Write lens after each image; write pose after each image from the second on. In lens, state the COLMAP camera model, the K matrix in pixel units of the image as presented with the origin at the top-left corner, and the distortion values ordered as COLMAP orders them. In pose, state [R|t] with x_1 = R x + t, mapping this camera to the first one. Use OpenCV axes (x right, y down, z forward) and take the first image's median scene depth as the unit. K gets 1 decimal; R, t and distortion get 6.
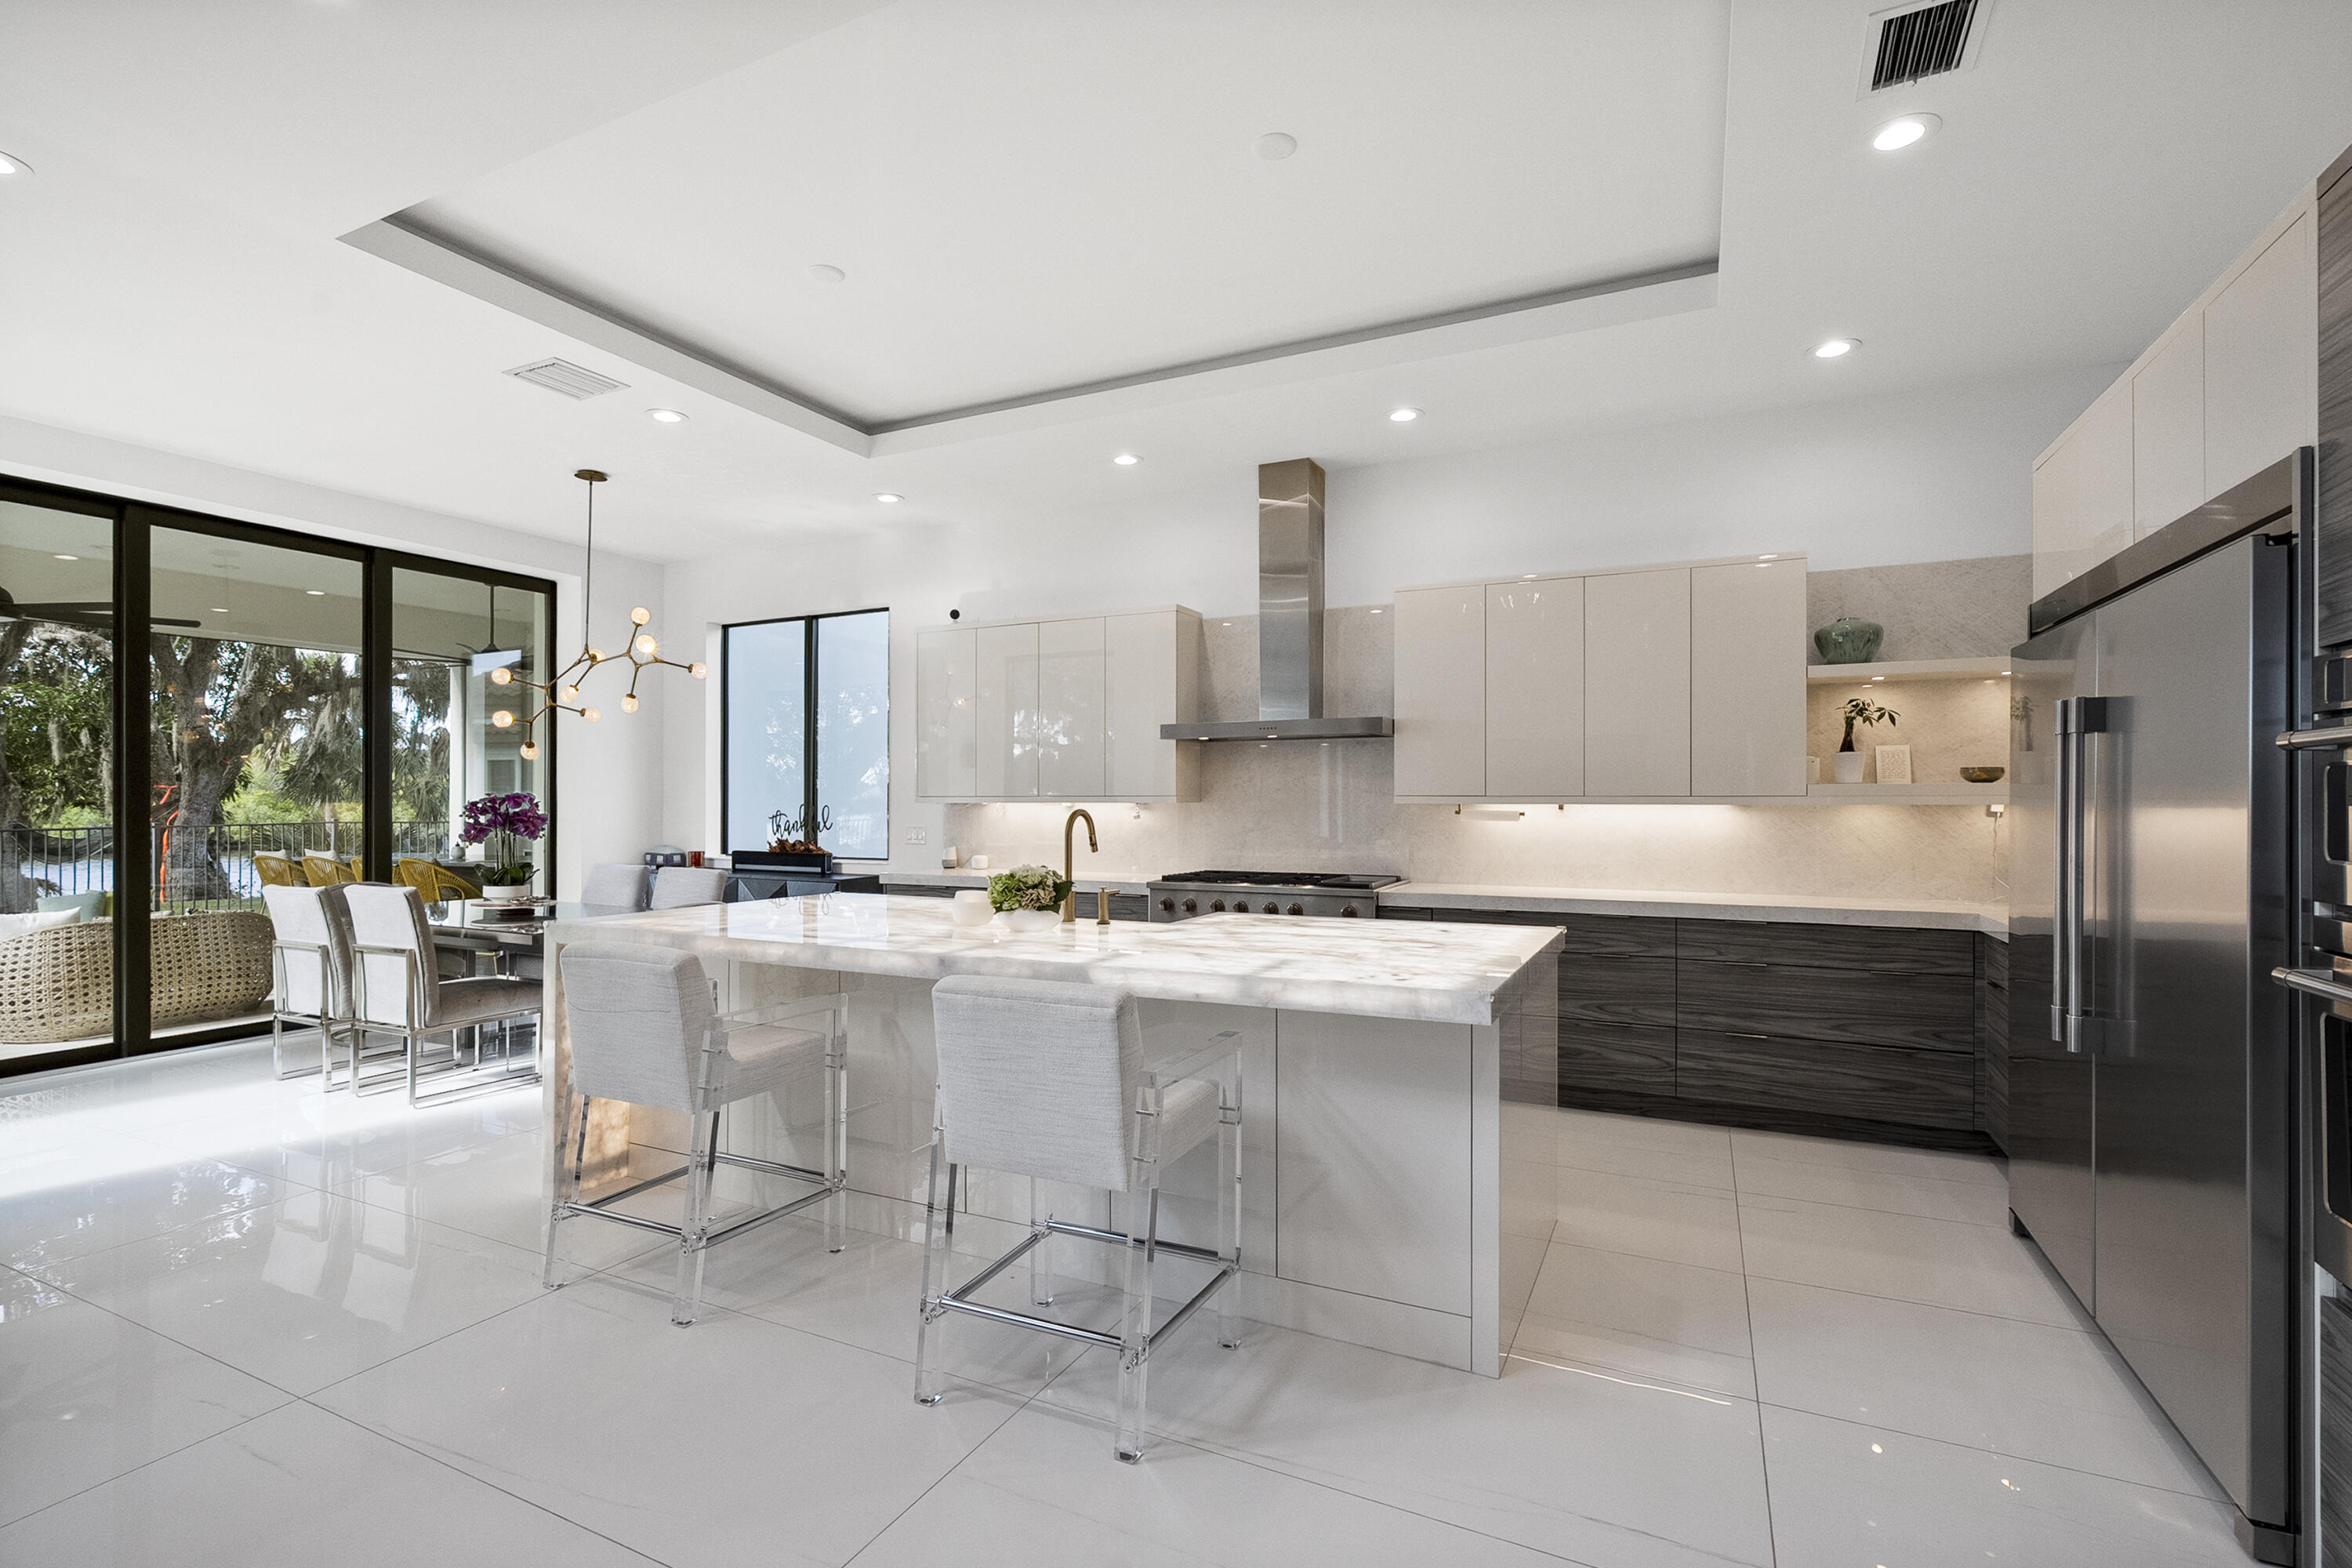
lens RADIAL K [[1063.2, 0, 1178.5], [0, 1063.2, 805.9], [0, 0, 1]] dist [-0.002507, -0.000098]
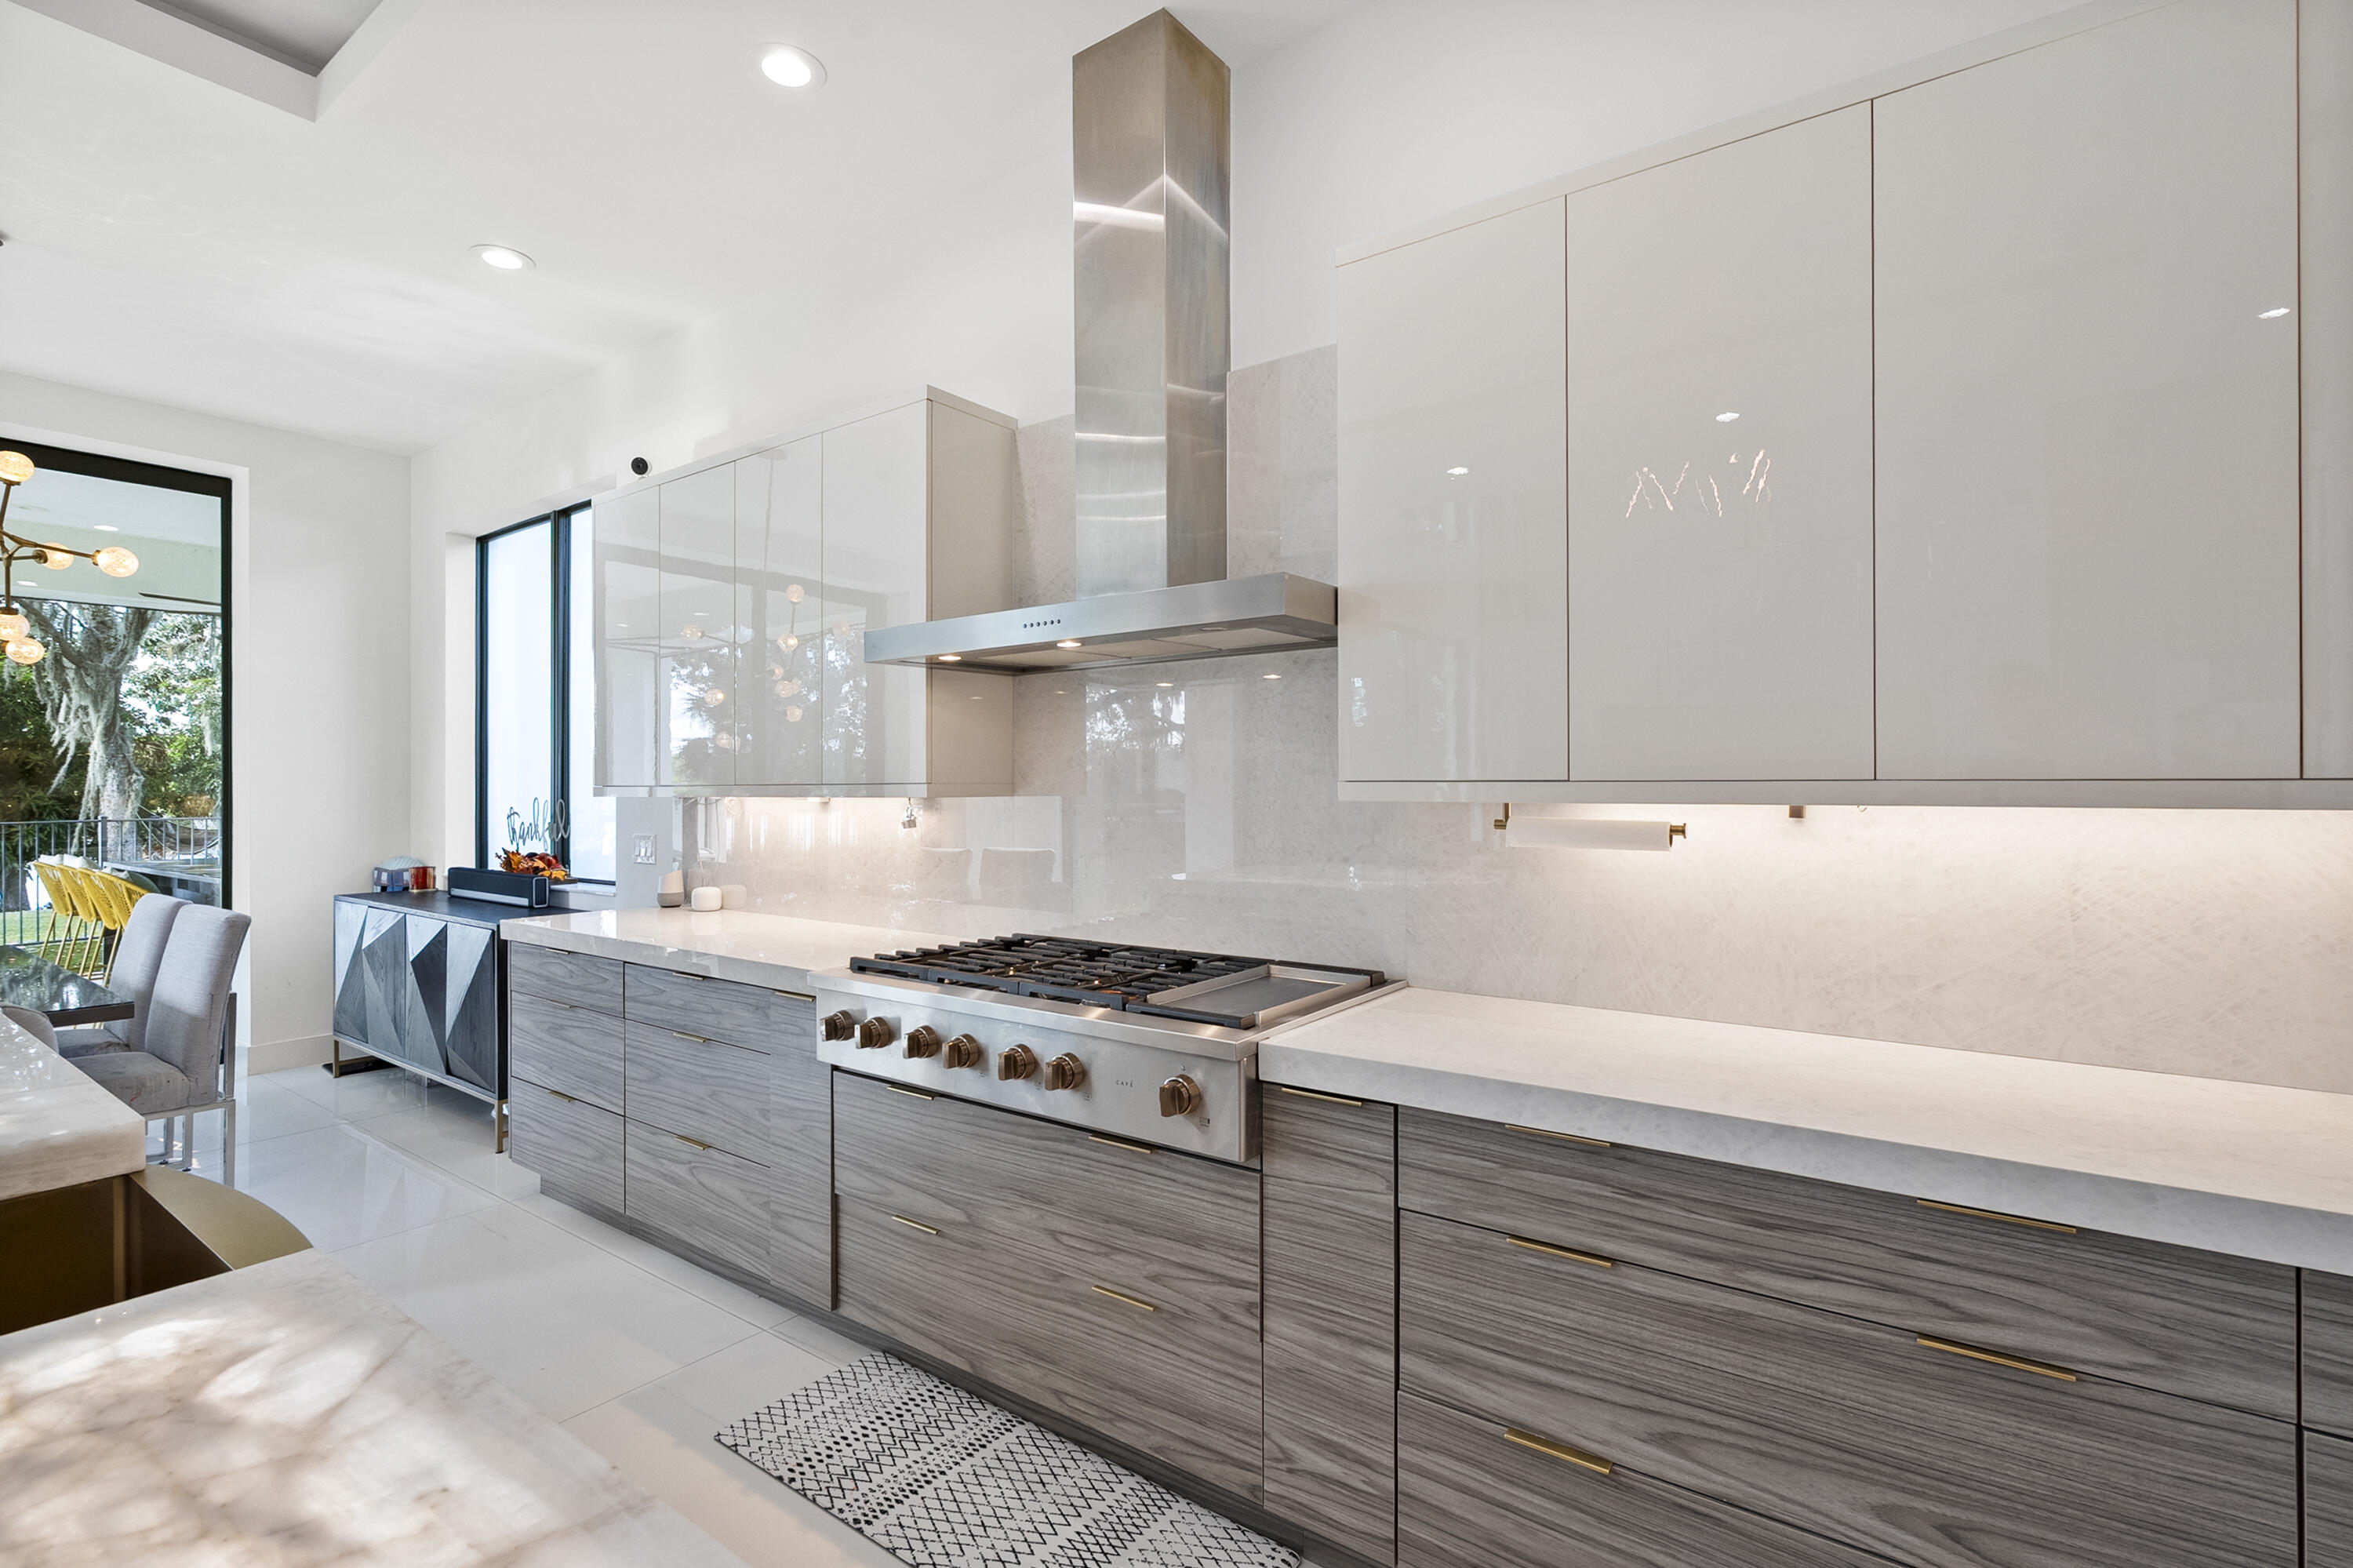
lens RADIAL K [[1087.6, 0, 1168.8], [0, 1087.6, 772.2], [0, 0, 1]] dist [-0.000992, 0.001019]
pose [[0.982856, -0.003833, -0.184338, 0.205992], [0.000039, 0.999788, -0.020585, -0.004374], [0.184377, 0.020225, 0.982647, 0.563242]]
